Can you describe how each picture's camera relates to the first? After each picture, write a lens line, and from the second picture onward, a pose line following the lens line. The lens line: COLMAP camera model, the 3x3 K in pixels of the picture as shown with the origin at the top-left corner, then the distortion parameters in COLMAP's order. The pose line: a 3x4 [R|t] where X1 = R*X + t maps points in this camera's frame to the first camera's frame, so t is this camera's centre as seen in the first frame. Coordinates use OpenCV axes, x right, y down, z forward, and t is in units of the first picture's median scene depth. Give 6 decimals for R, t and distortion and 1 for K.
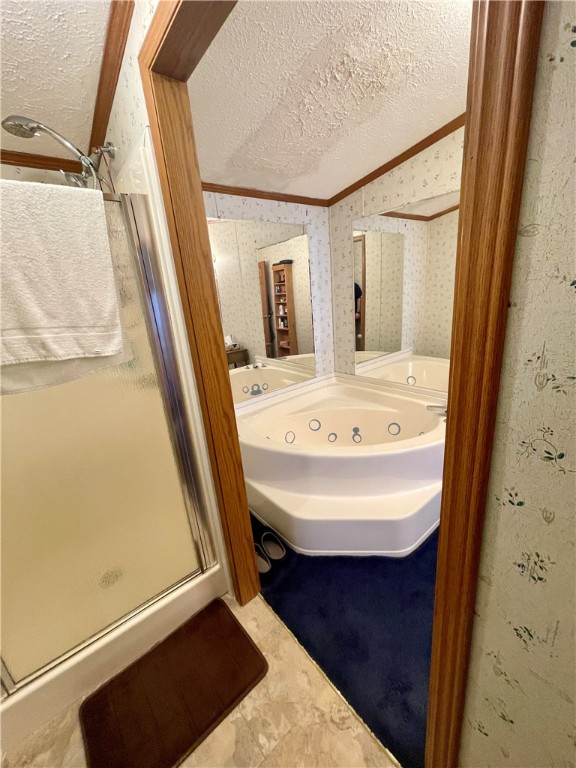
lens RADIAL K [[309.9, 0, 288.0], [0, 309.9, 382.1], [0, 0, 1]] dist [-0.003450, -0.000276]
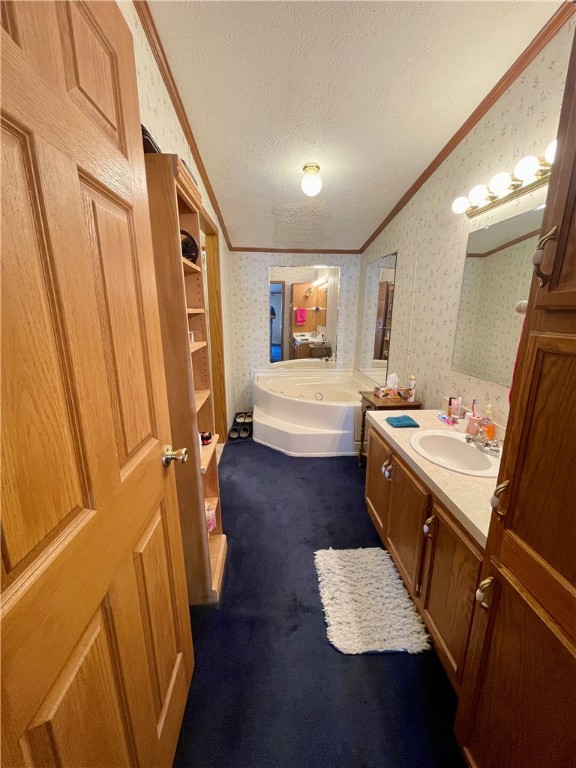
lens RADIAL K [[309.9, 0, 289.3], [0, 309.9, 385.4], [0, 0, 1]] dist [-0.003450, -0.000276]
pose [[0.808131, 0.227368, -0.543349, 0.789088], [-0.233117, 0.970630, 0.059449, 0.030071], [0.540908, 0.078621, 0.837399, -0.359101]]
